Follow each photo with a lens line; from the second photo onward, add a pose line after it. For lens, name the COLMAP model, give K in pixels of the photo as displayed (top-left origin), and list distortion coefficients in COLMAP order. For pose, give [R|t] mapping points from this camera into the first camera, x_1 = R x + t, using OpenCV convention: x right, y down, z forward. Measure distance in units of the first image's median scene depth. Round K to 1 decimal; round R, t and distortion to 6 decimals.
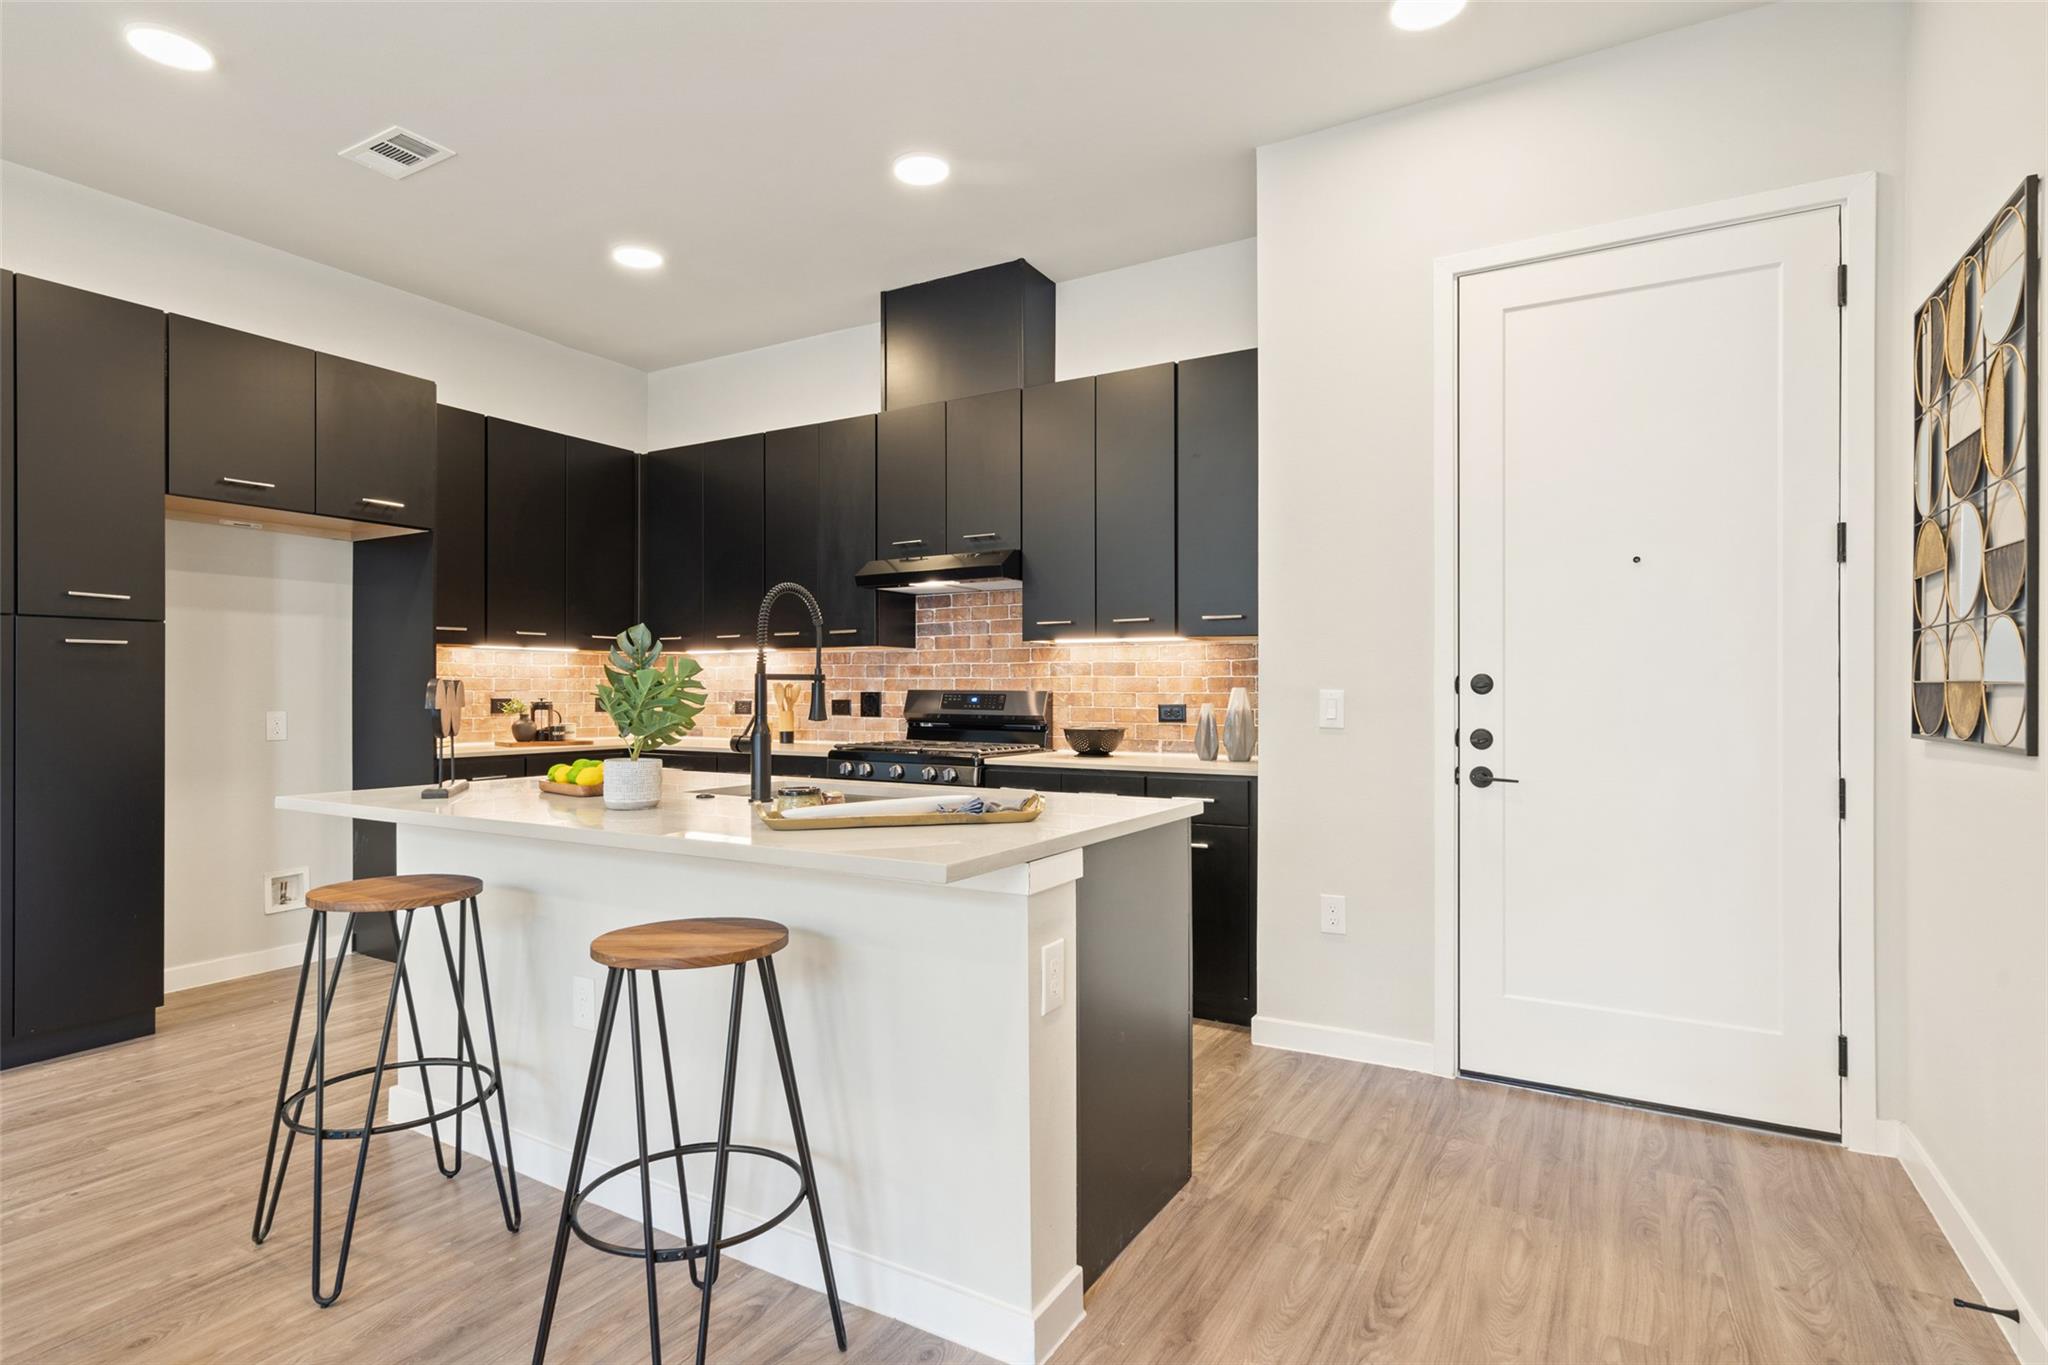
lens RADIAL K [[1037.0, 0, 1002.0], [0, 1037.0, 684.4], [0, 0, 1]] dist [0.010167, -0.000322]
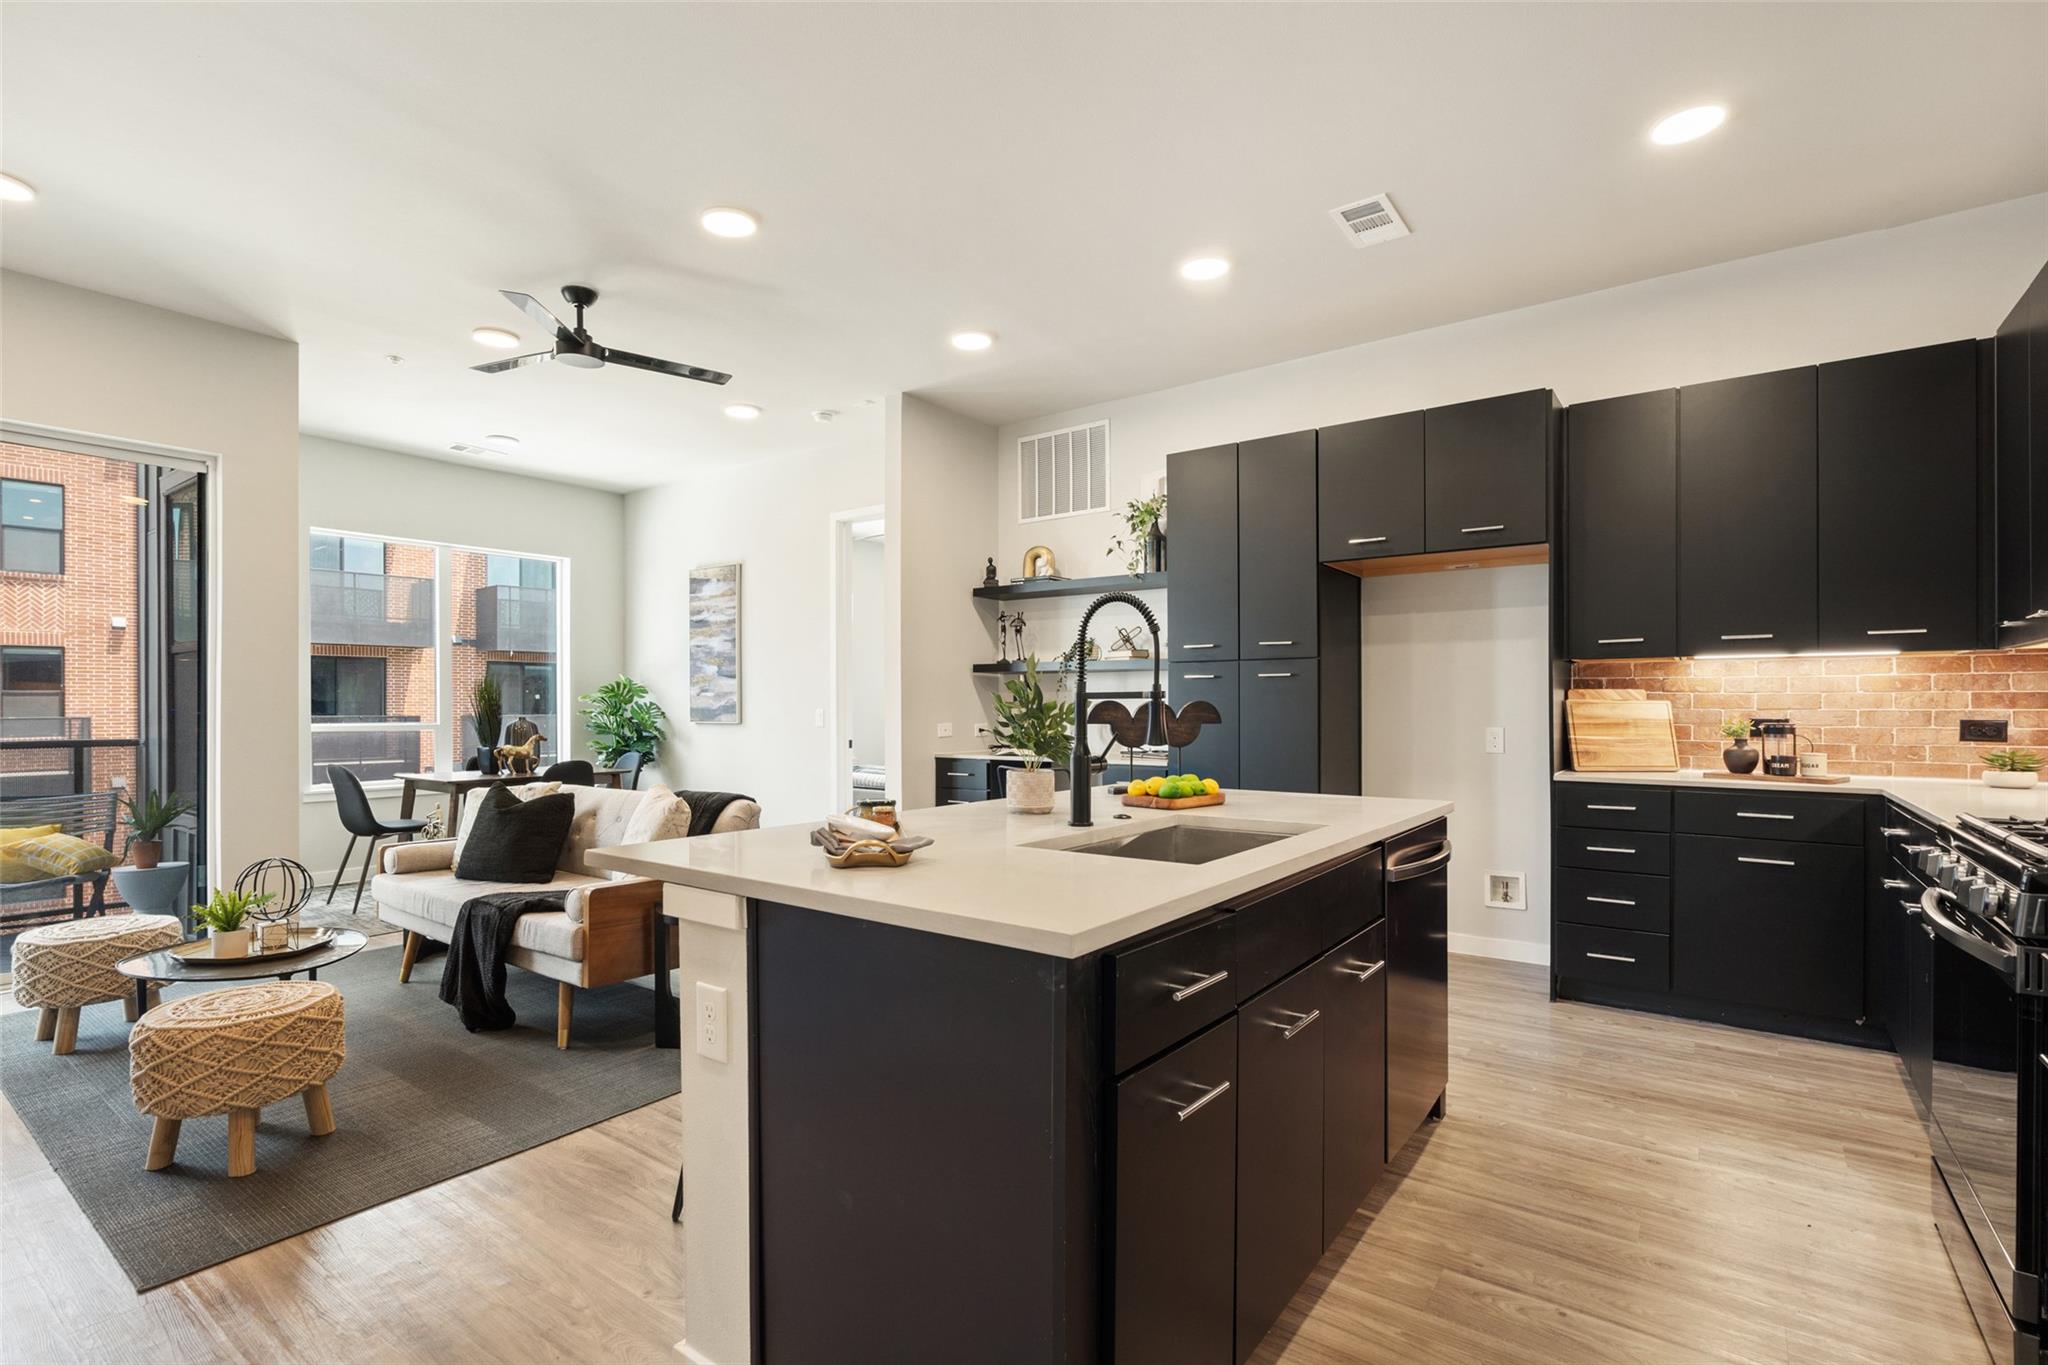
lens RADIAL K [[948.4, 0, 1017.8], [0, 948.4, 706.0], [0, 0, 1]] dist [-0.005564, 0.003048]
pose [[-0.102859, 0.000137, -0.994696, 0.371286], [0.006671, 0.999978, -0.000552, 0.000504], [0.994674, -0.006693, -0.102858, 0.592216]]
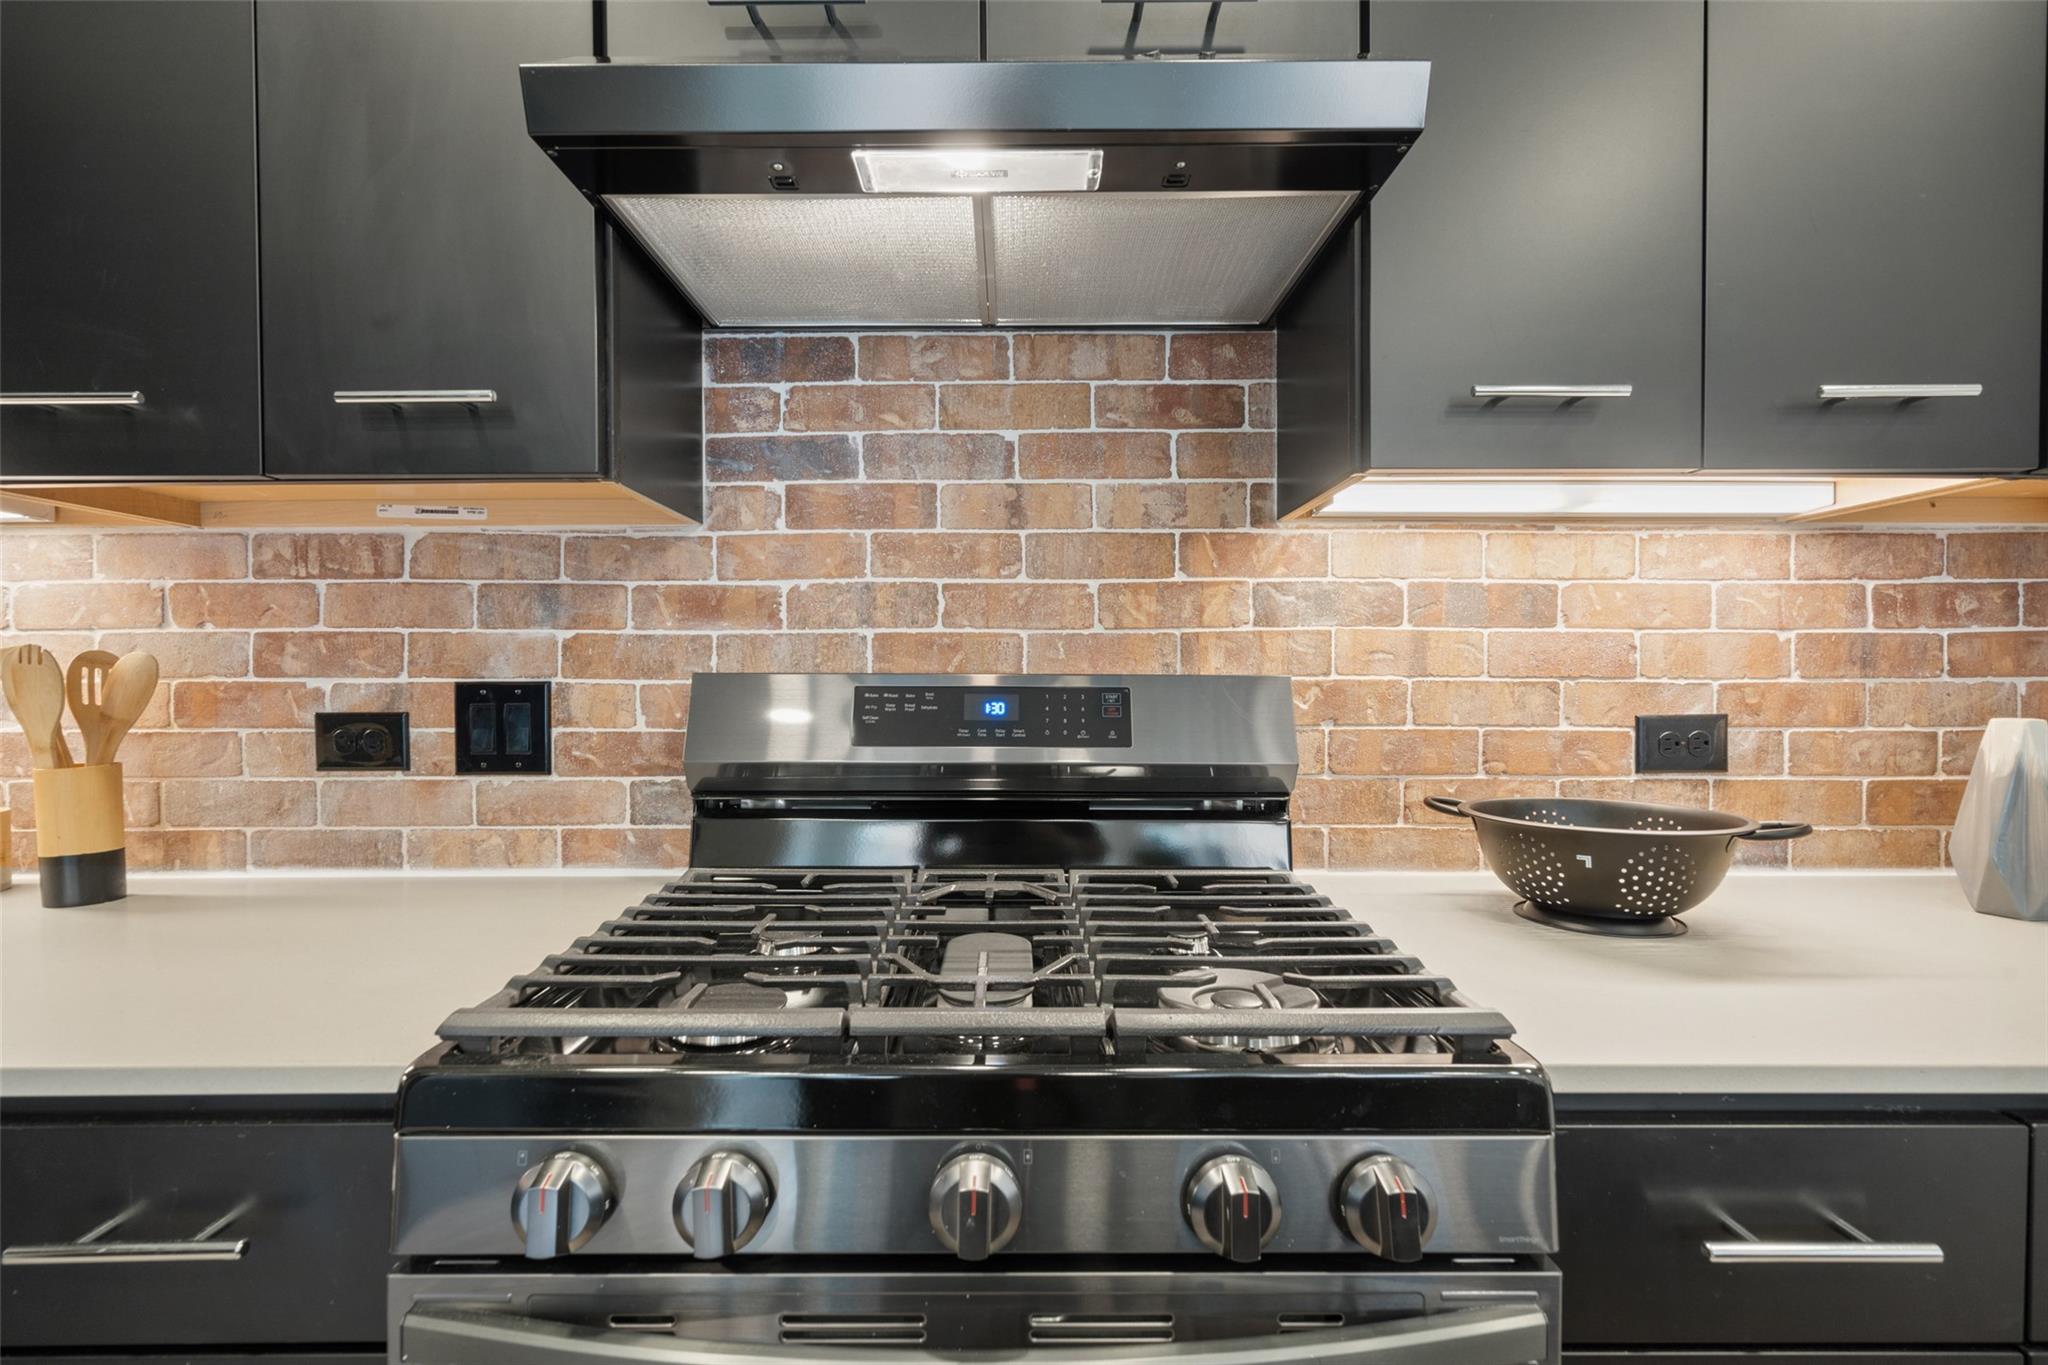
lens RADIAL K [[948.4, 0, 1002.2], [0, 948.4, 677.6], [0, 0, 1]] dist [-0.005564, 0.003048]
pose [[0.860494, -0.008387, 0.509392, -0.165021], [-0.000507, 0.999850, 0.017319, 0.002147], [-0.509461, -0.015161, 0.860360, 0.852535]]
